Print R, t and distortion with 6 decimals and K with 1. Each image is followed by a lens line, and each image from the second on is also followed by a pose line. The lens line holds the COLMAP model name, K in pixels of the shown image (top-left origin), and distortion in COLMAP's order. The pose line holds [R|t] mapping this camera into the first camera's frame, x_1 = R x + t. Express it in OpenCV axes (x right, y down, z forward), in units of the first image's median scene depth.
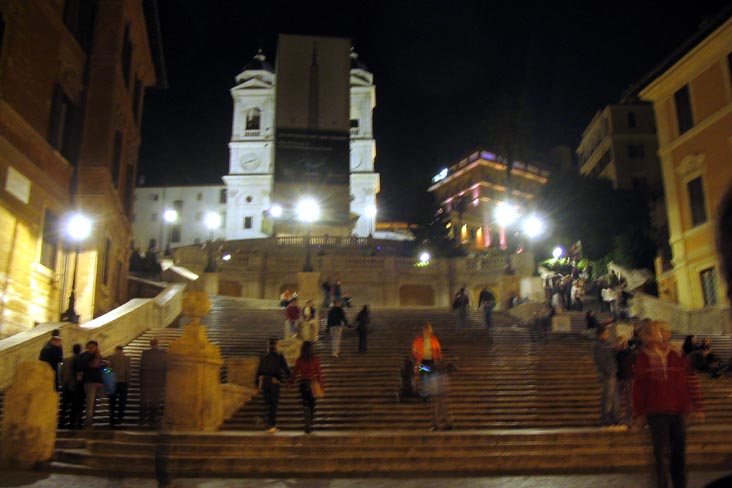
lens RADIAL K [[765.1, 0, 366.0], [0, 765.1, 244.0], [0, 0, 1]] dist [-0.141364, 0.006457]
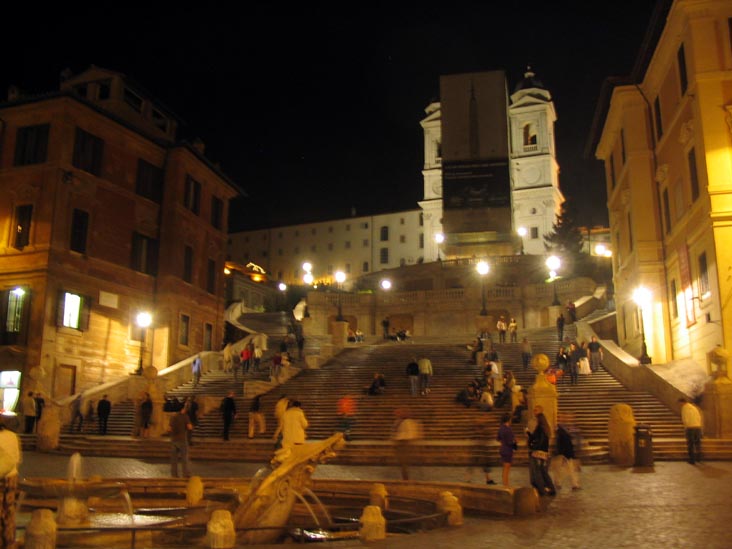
lens RADIAL K [[767.5, 0, 366.0], [0, 767.5, 274.5], [0, 0, 1]] dist [-0.177966, 0.202548]
pose [[0.929100, -0.070778, -0.362992, 0.175002], [0.088498, 0.995549, 0.032399, -0.032343], [0.359083, -0.062226, 0.931229, -0.106850]]
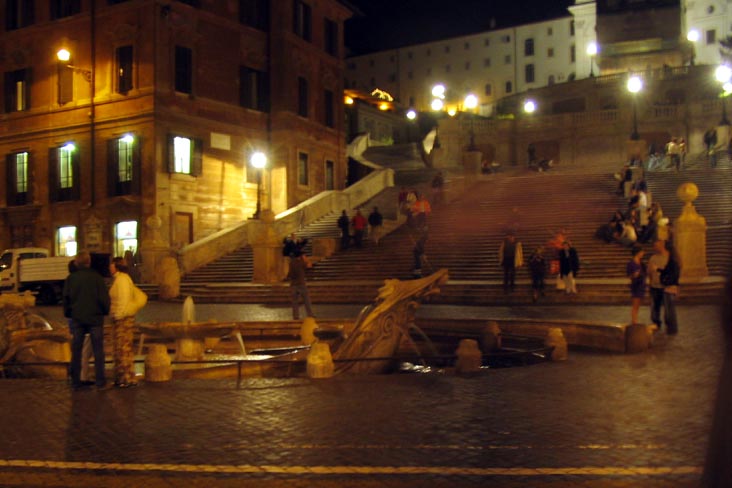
lens RADIAL K [[858.6, 0, 351.2], [0, 858.6, 307.3], [0, 0, 1]] dist [-0.175841, 0.200439]
pose [[0.841085, 0.007962, -0.540845, 0.187480], [0.149101, 0.957741, 0.245970, -0.033375], [0.519947, -0.287522, 0.804354, -0.115654]]
